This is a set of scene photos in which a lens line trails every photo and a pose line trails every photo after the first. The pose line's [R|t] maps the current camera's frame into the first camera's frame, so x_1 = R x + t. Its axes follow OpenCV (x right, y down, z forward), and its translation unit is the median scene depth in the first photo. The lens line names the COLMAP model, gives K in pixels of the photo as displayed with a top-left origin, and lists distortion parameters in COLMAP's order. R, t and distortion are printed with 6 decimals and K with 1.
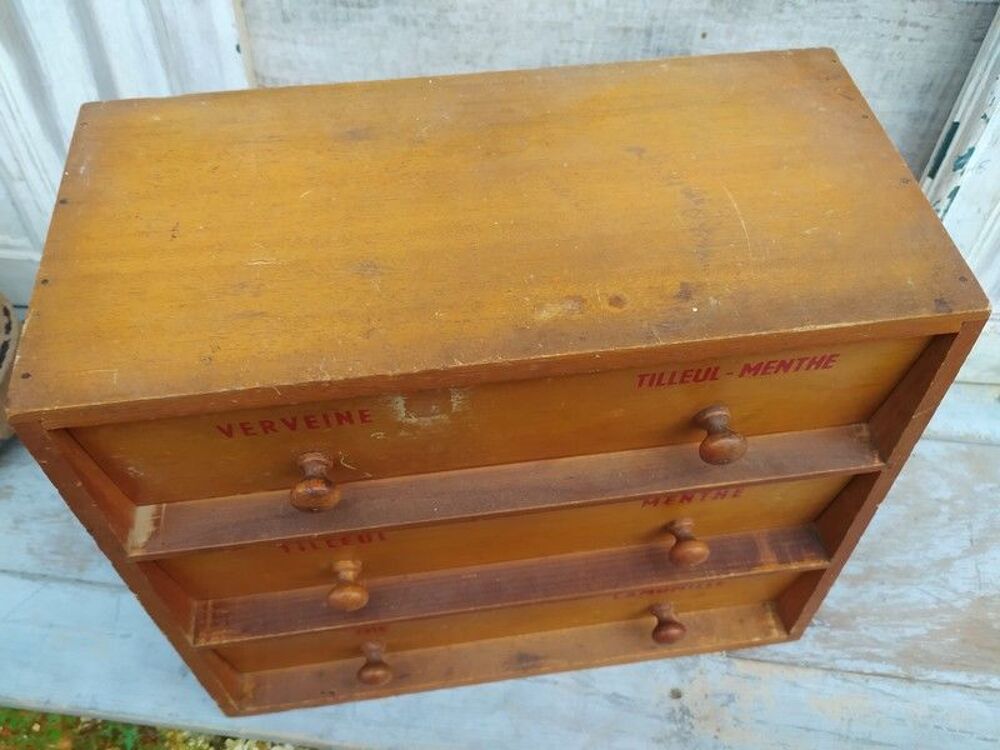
lens RADIAL K [[772.8, 0, 500.0], [0, 772.8, 375.0], [0, 0, 1]] dist [-0.010709, 0.005465]
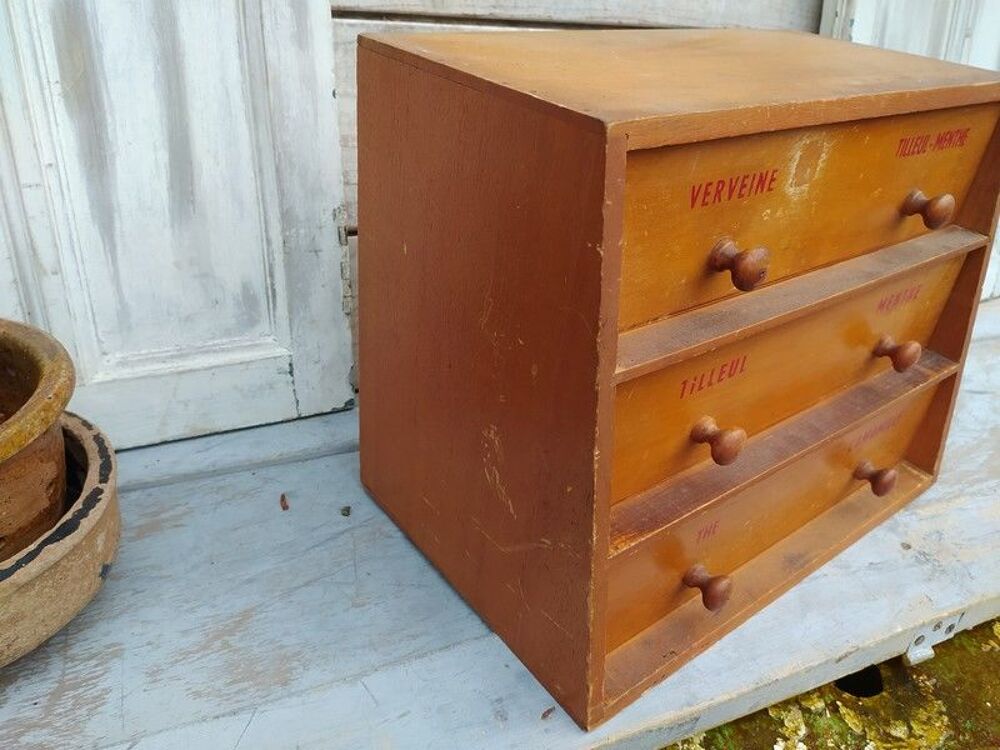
lens RADIAL K [[773.0, 0, 495.7], [0, 773.0, 371.1], [0, 0, 1]] dist [0.019721, -0.019125]
pose [[0.858544, -0.200974, 0.471711, -0.716635], [0.373900, 0.874919, -0.307760, 0.319616], [-0.350858, 0.440598, 0.826301, 0.202111]]
